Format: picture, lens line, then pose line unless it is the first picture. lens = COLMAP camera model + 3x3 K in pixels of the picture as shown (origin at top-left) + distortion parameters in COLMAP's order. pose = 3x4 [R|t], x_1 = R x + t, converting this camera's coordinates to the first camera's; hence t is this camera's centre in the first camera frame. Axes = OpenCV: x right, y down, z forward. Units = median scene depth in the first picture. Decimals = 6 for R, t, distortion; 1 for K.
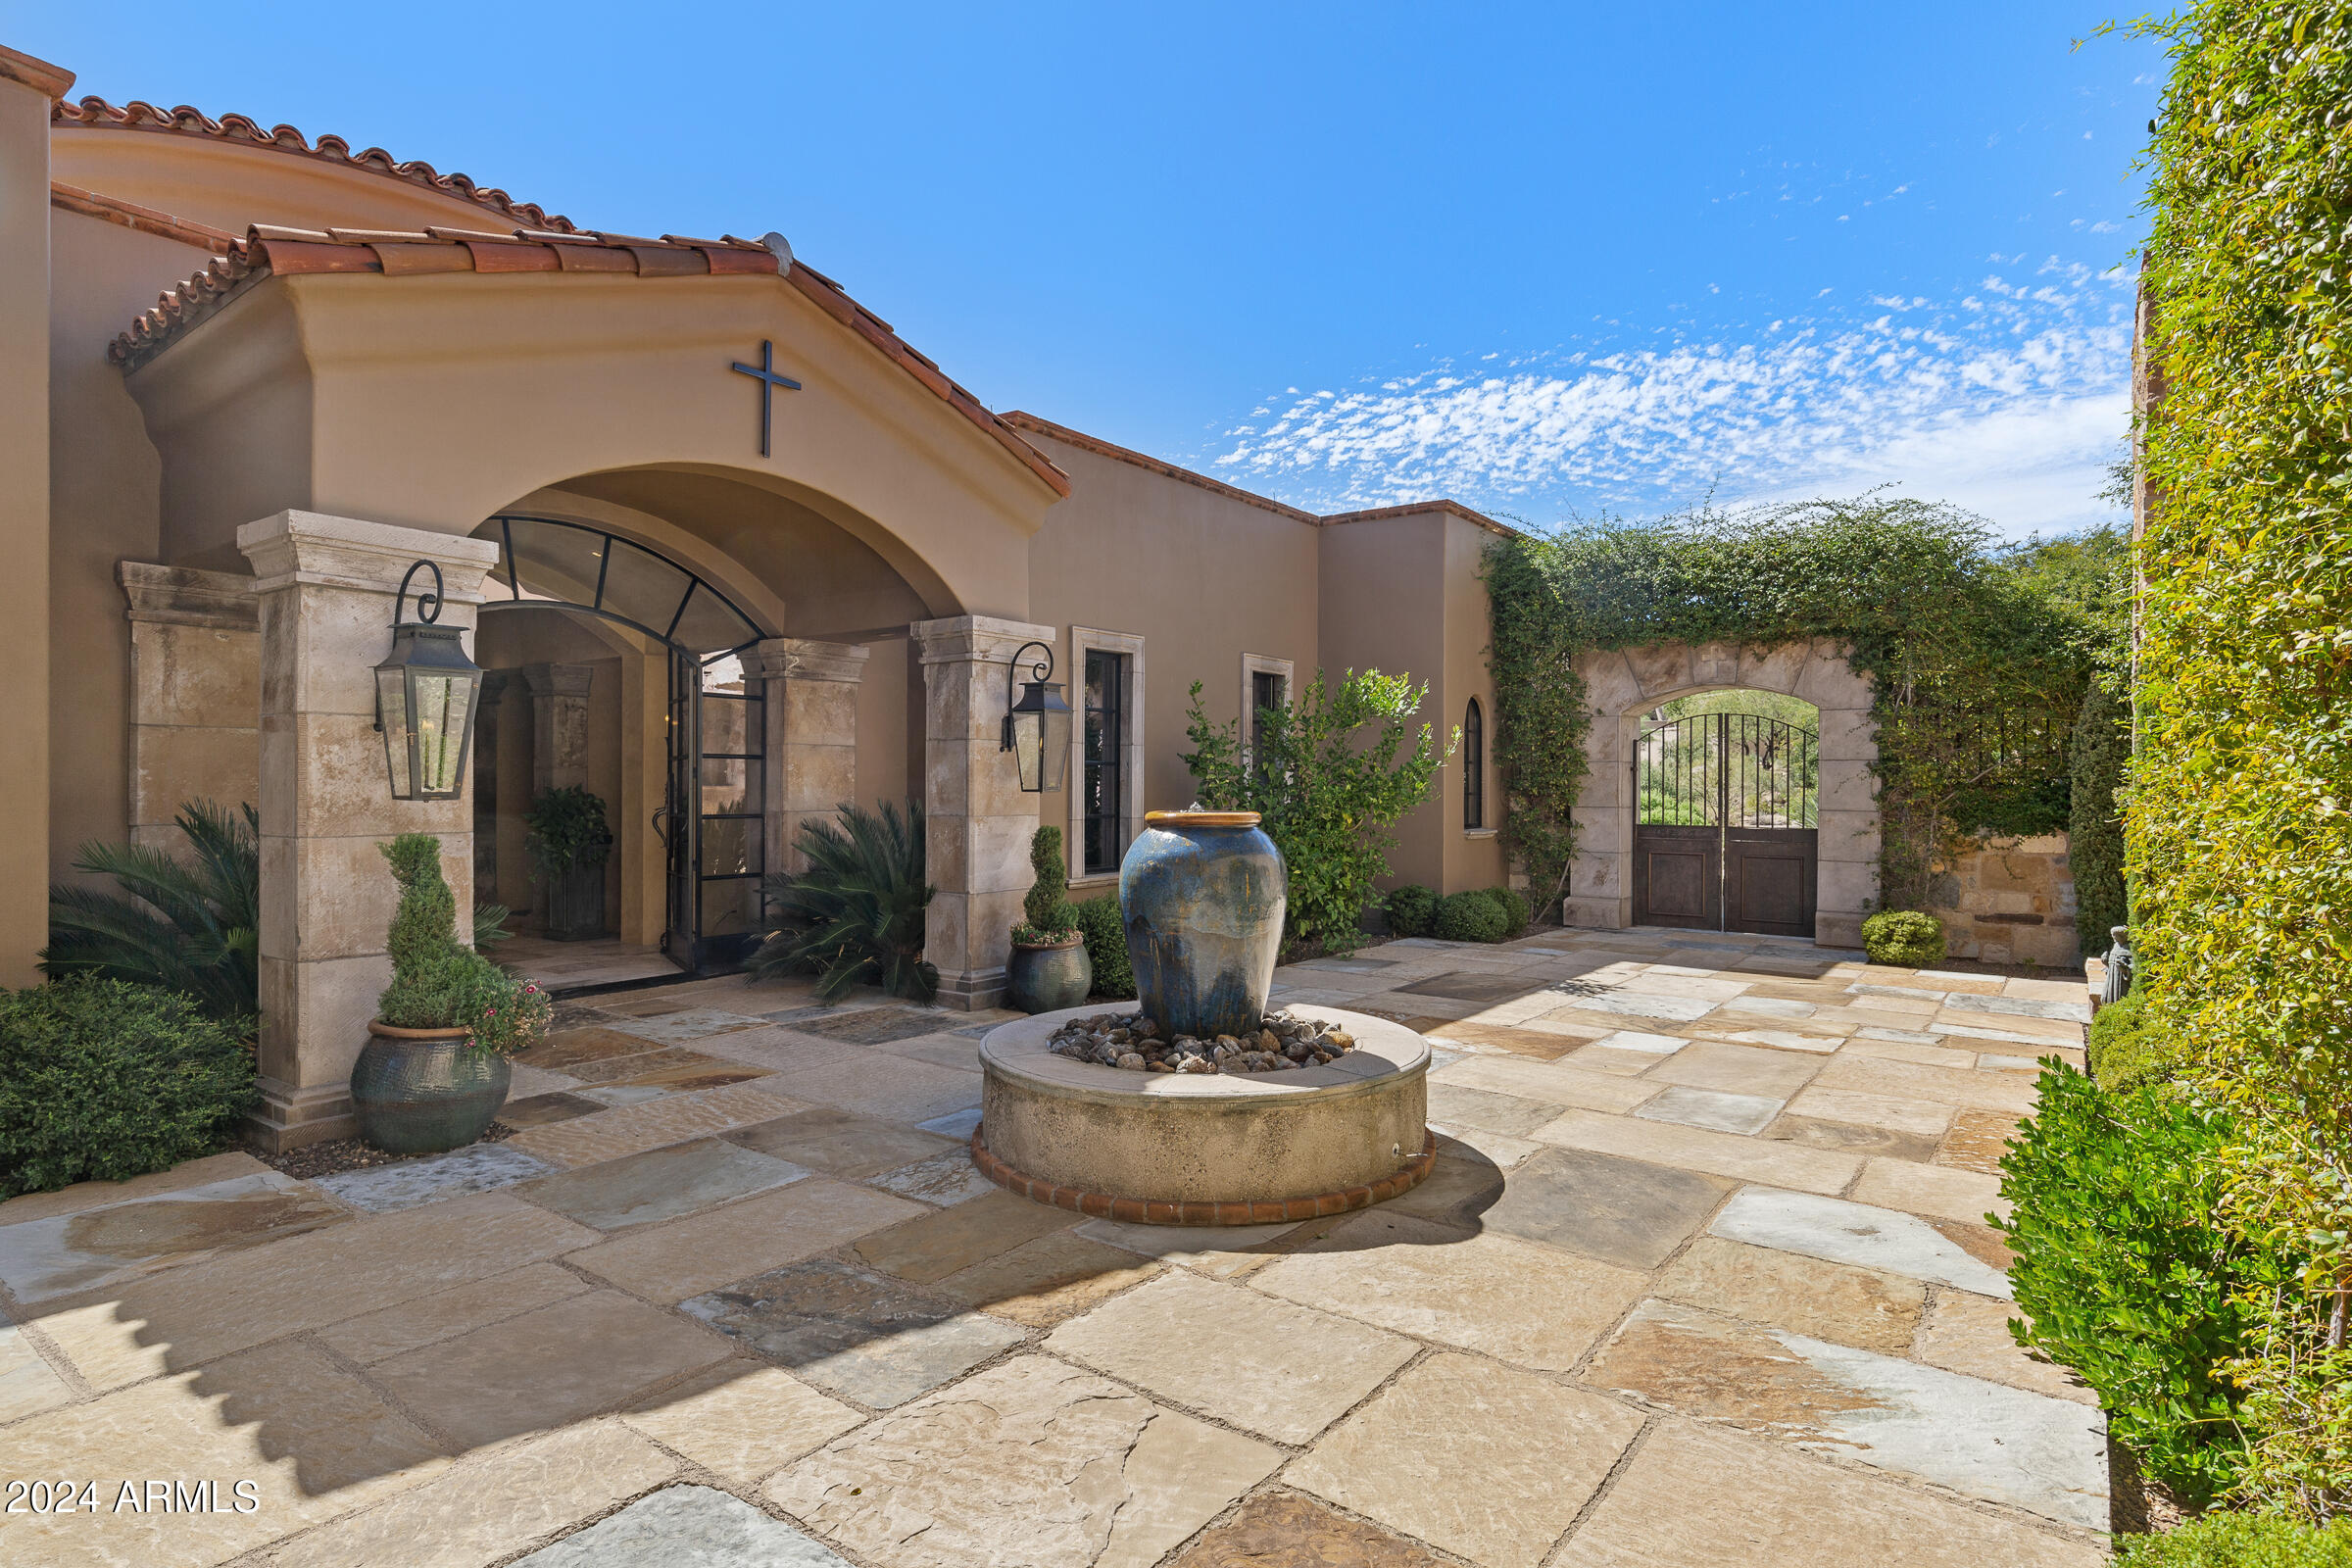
lens RADIAL K [[1231.5, 0, 1168.6], [0, 1231.5, 785.9], [0, 0, 1]] dist [-0.000723, 0.000129]
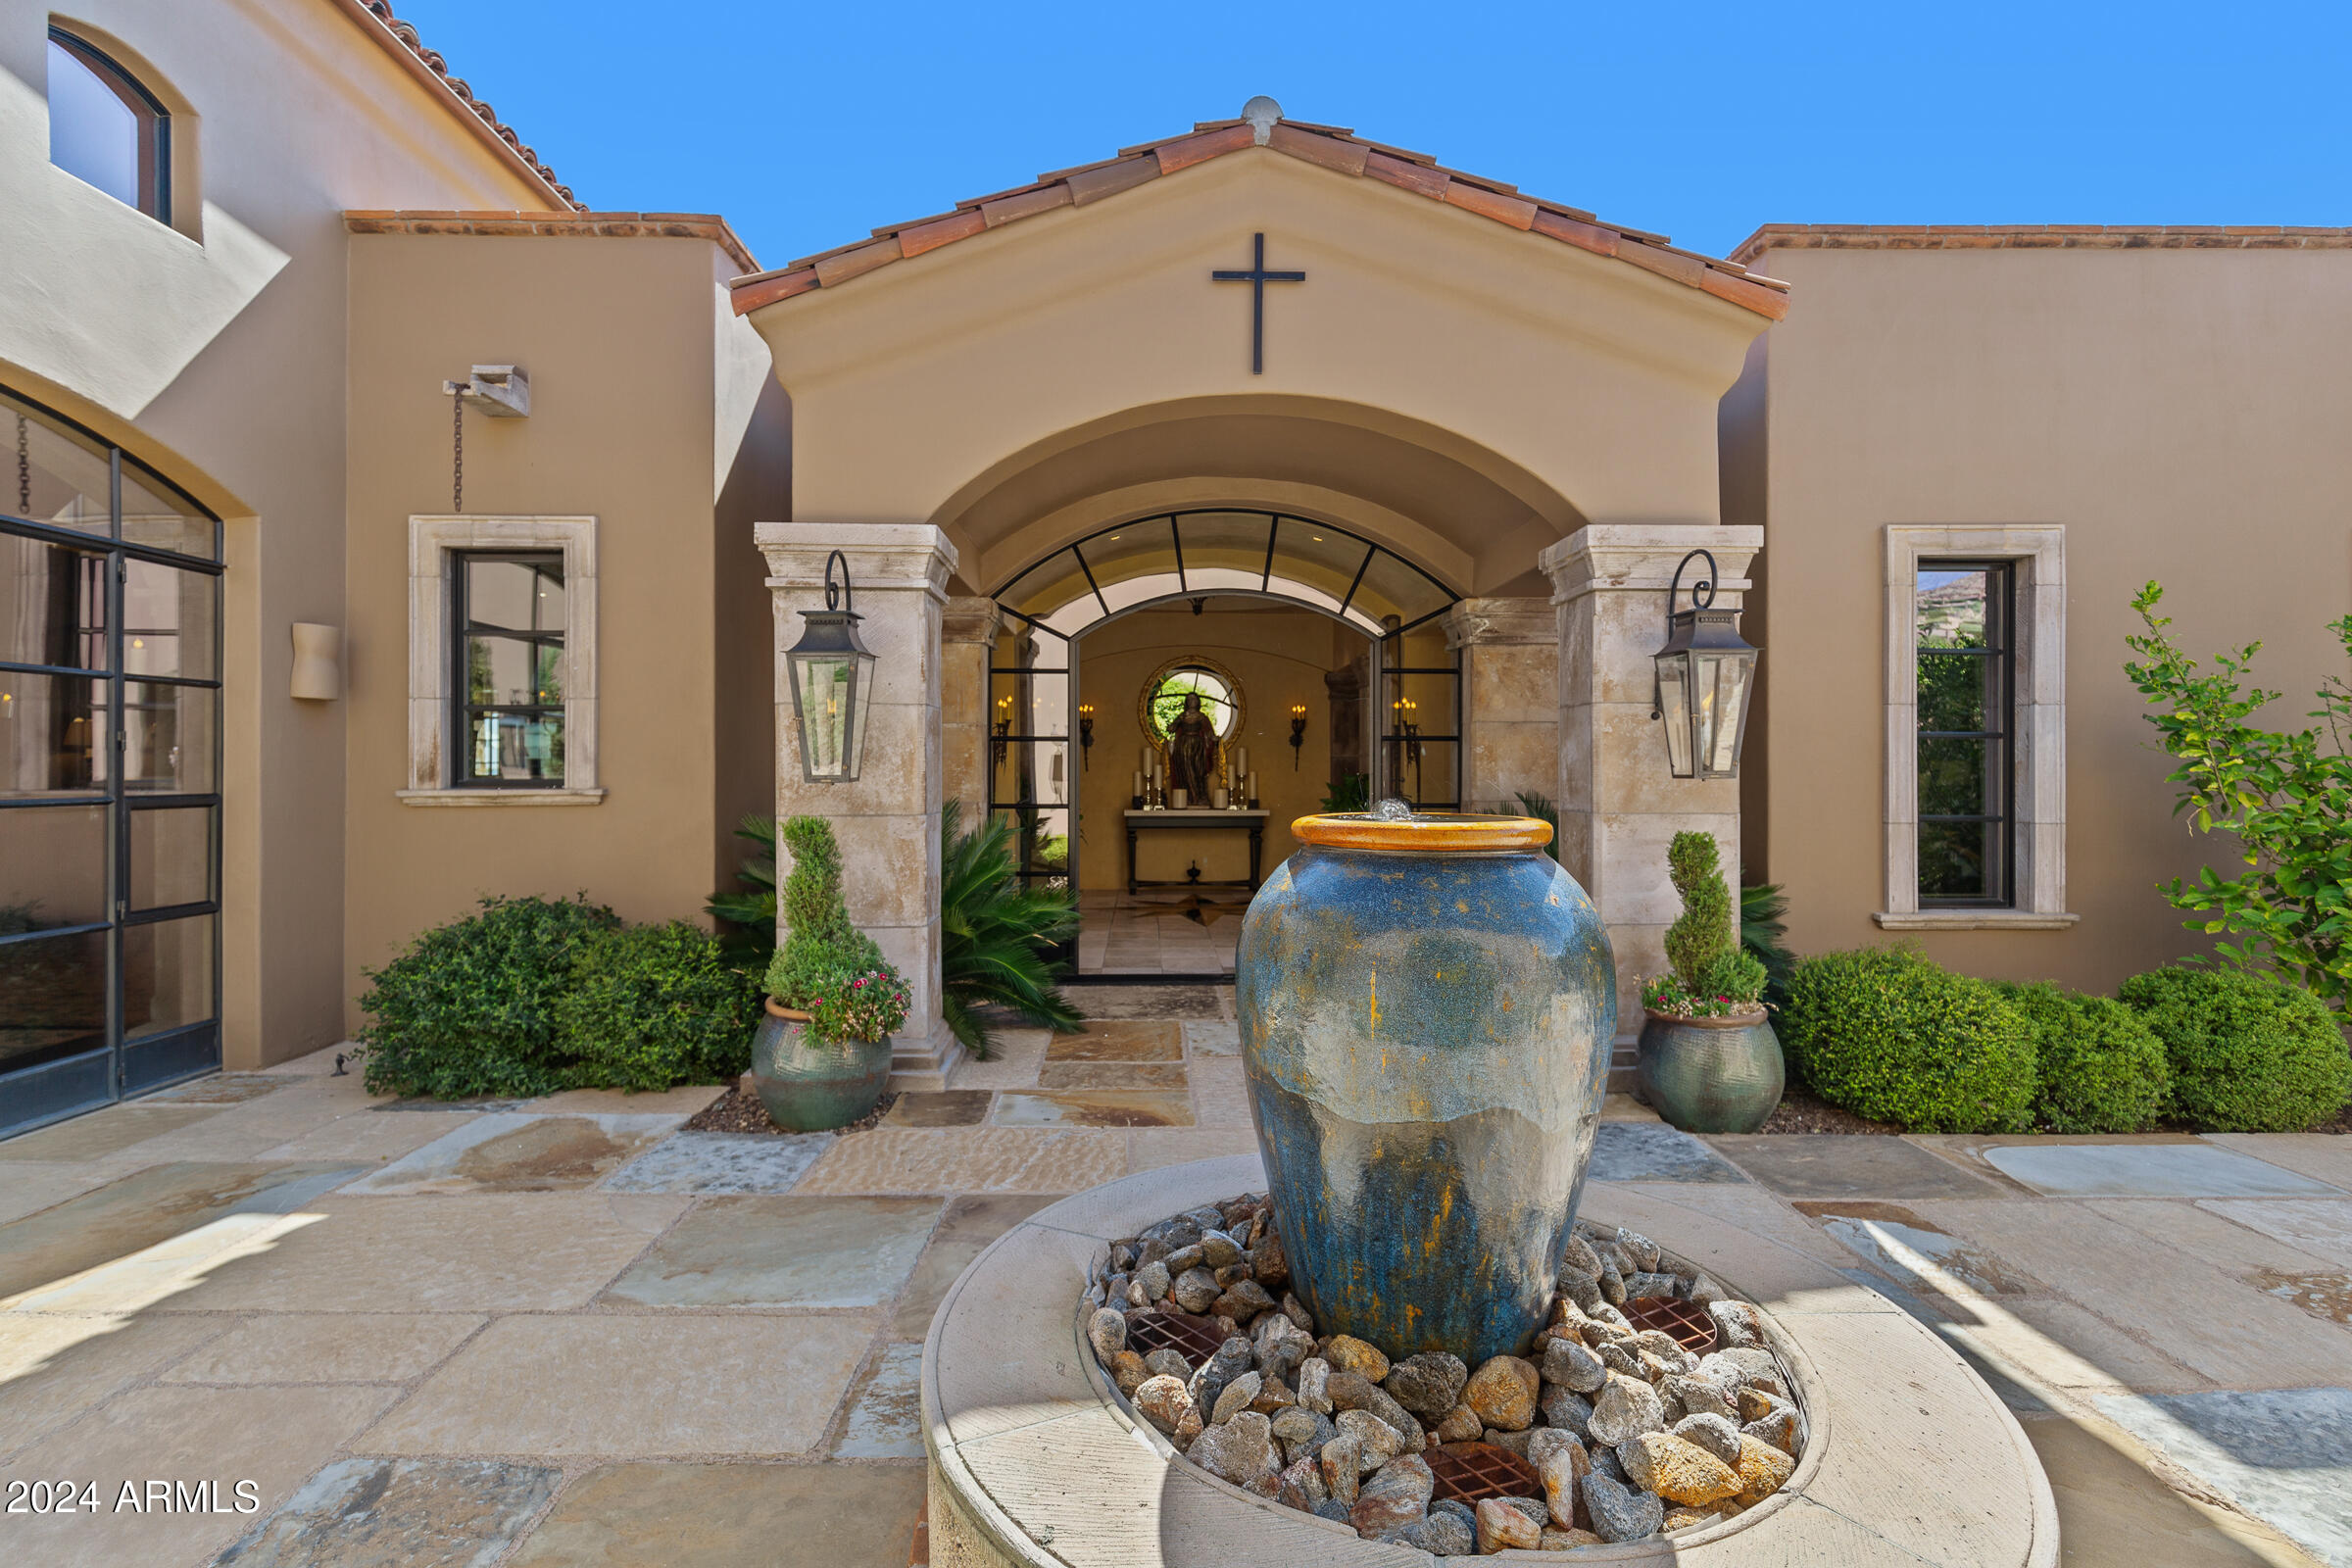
lens RADIAL K [[1087.3, 0, 1174.1], [0, 1087.3, 770.7], [0, 0, 1]] dist [0.005033, -0.000276]
pose [[0.606531, -0.003744, -0.795051, 0.222928], [-0.000294, 0.999988, -0.004933, 0.004388], [0.795060, 0.003226, 0.606523, 0.516934]]
